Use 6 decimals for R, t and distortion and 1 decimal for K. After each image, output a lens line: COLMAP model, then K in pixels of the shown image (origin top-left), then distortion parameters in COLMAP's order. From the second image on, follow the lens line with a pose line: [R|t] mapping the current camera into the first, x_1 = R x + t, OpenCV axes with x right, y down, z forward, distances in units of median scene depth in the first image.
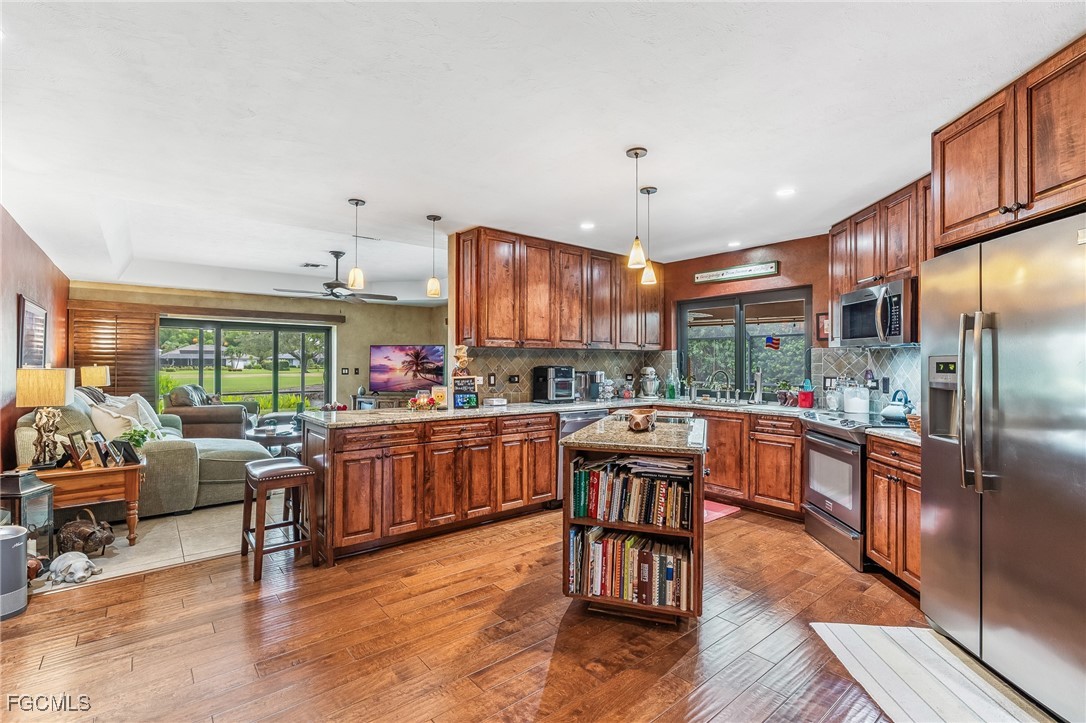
lens RADIAL K [[493.9, 0, 542.9], [0, 493.9, 361.7], [0, 0, 1]] dist [-0.004107, -0.000777]
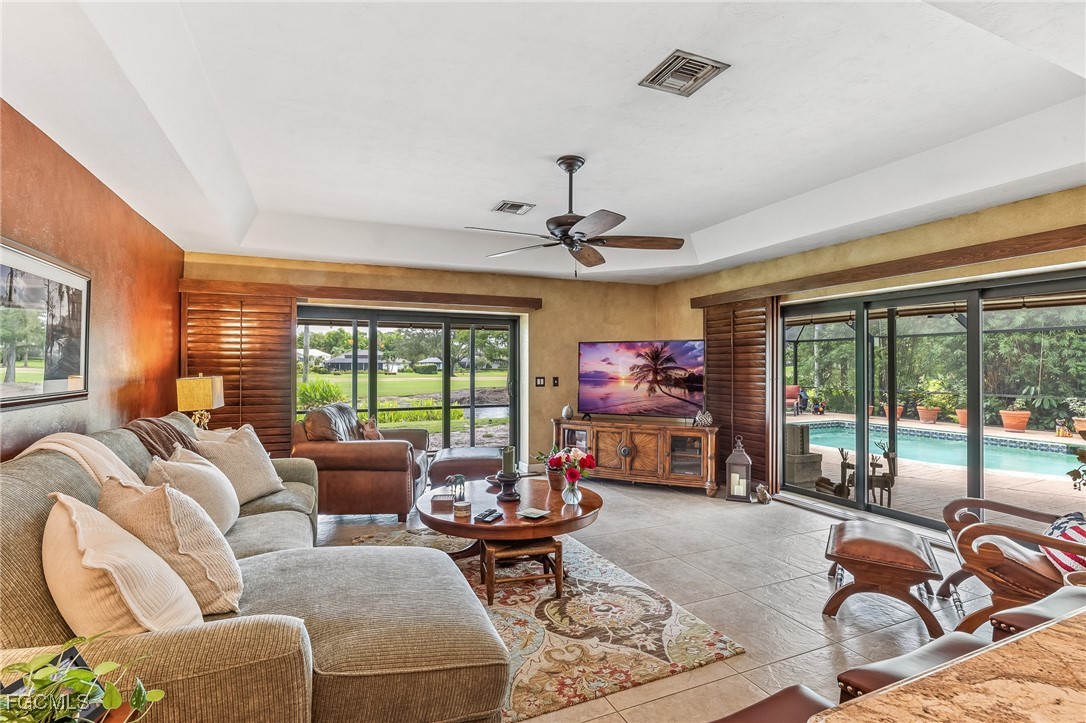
lens RADIAL K [[514.3, 0, 542.5], [0, 514.3, 360.0], [0, 0, 1]] dist [0.003315, 0.000132]
pose [[0.963930, -0.005268, -0.266103, -0.220155], [0.002806, 0.999950, -0.009634, -0.003315], [0.266140, 0.008540, 0.963896, 0.340472]]
